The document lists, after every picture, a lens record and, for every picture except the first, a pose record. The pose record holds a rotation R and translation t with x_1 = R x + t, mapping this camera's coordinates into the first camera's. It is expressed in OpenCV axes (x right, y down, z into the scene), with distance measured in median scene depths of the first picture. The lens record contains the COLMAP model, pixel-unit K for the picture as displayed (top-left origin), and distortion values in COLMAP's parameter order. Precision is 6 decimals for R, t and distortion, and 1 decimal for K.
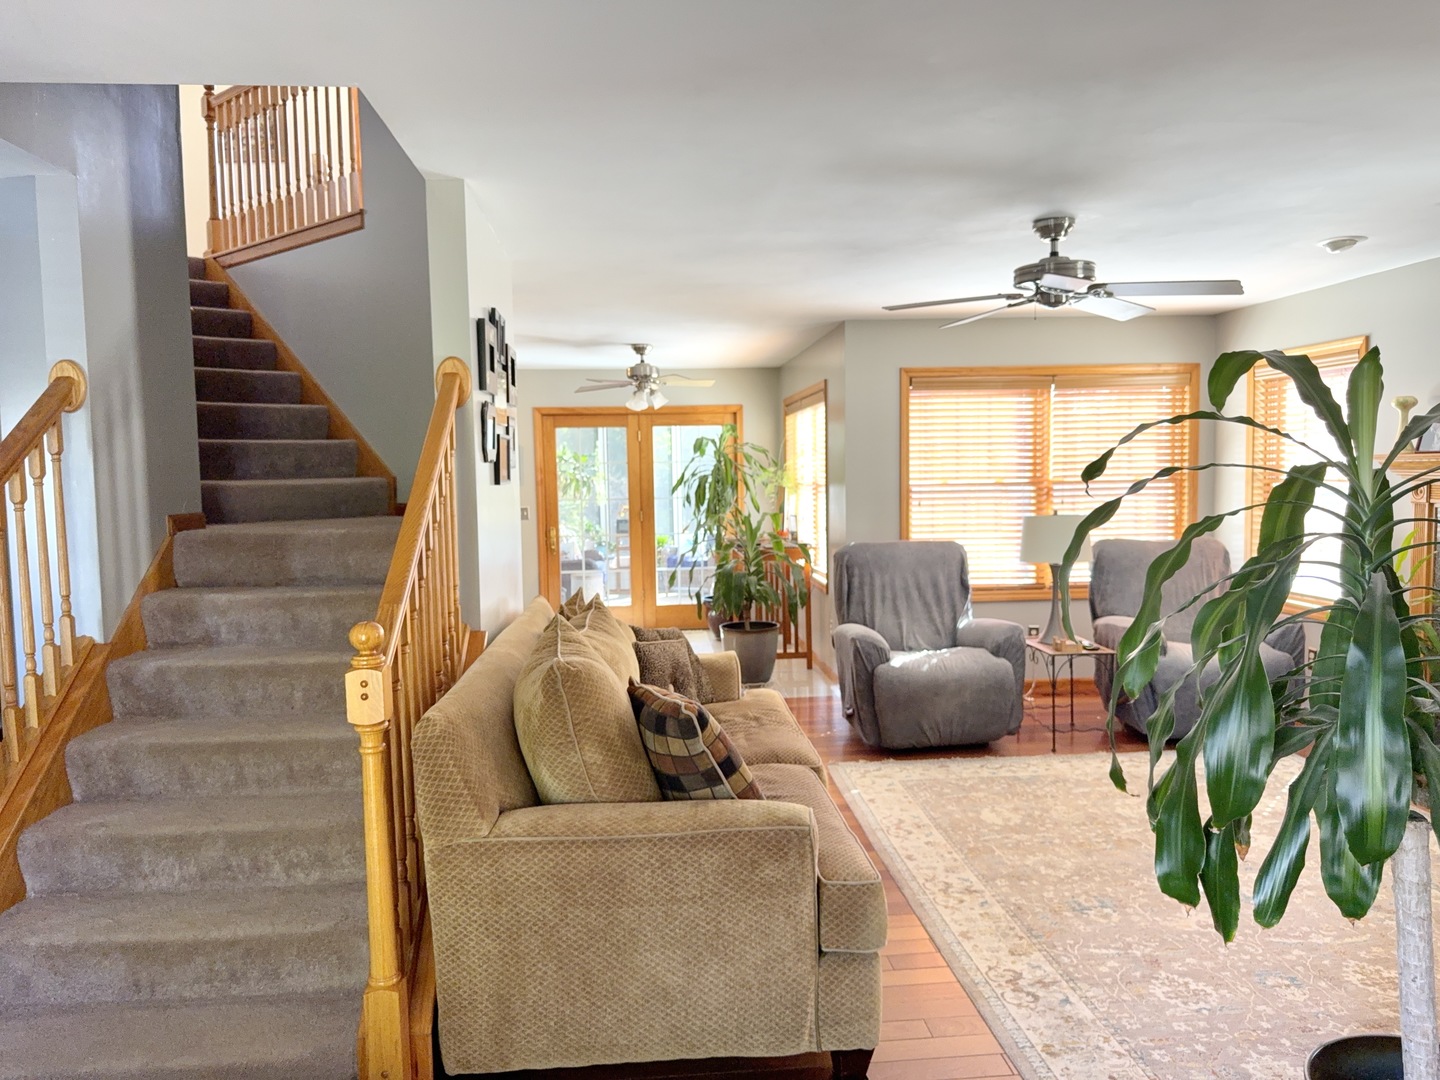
lens RADIAL K [[1030.1, 0, 720.0], [0, 1030.1, 540.0], [0, 0, 1]] dist [0.148456, -0.193714]
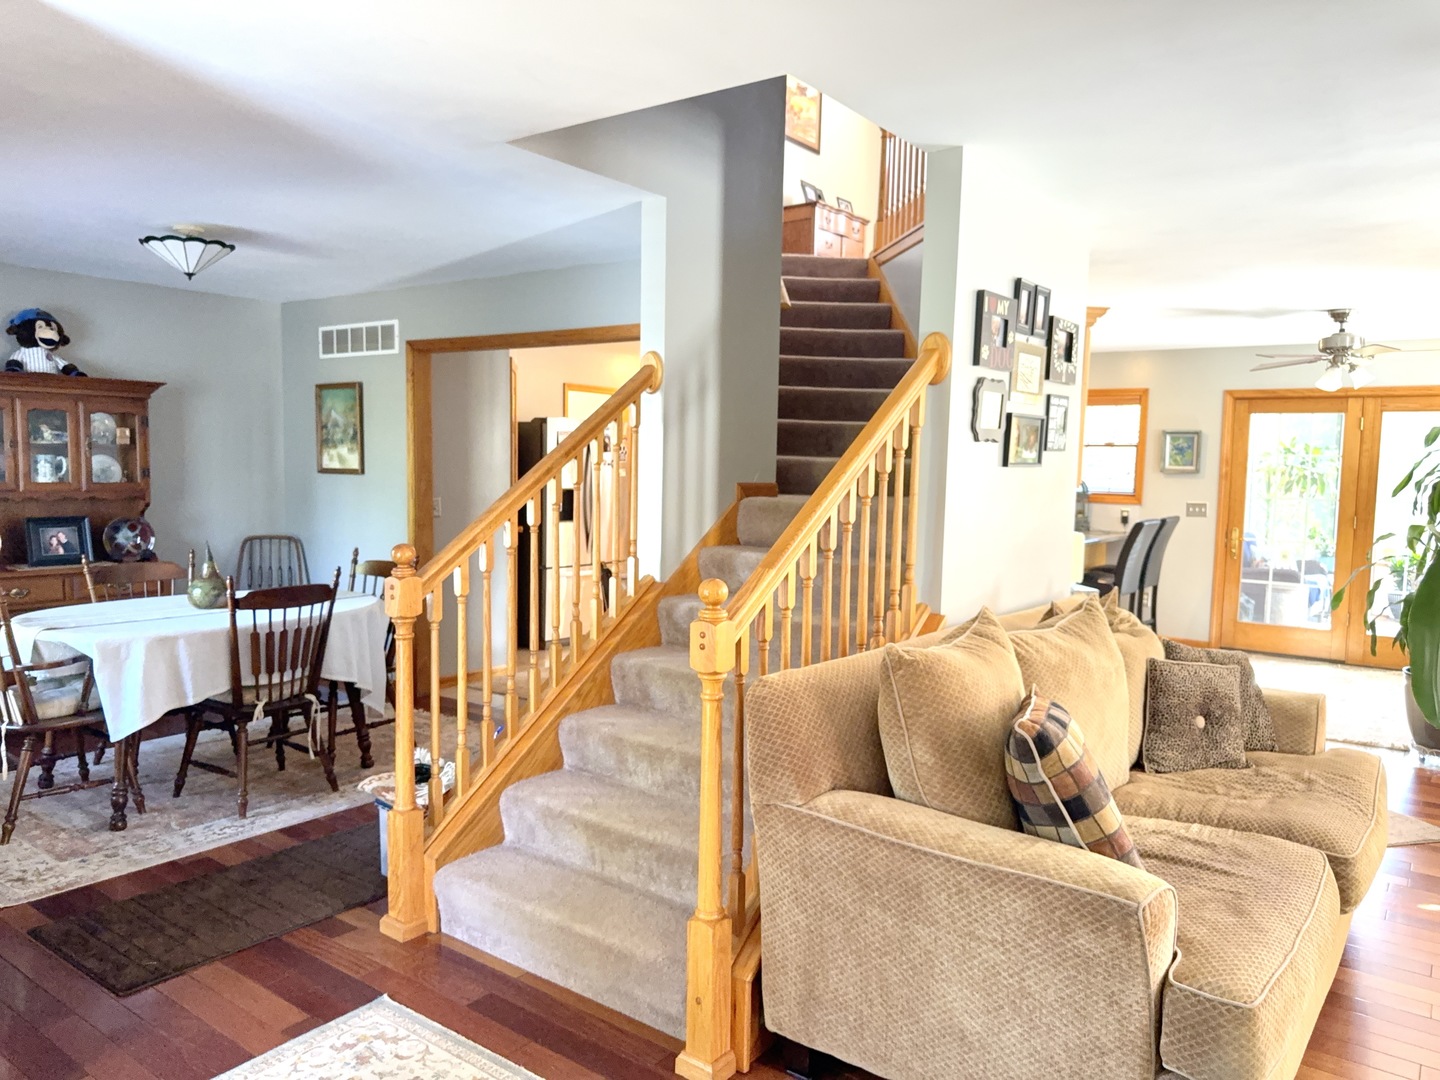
lens RADIAL K [[1036.8, 0, 716.6], [0, 1036.8, 538.0], [0, 0, 1]] dist [0.165419, -0.293964]
pose [[0.751849, 0.084477, -0.653902, 0.320167], [-0.080576, 0.996097, 0.036039, -0.002926], [0.654394, 0.025593, 0.755721, 0.164844]]
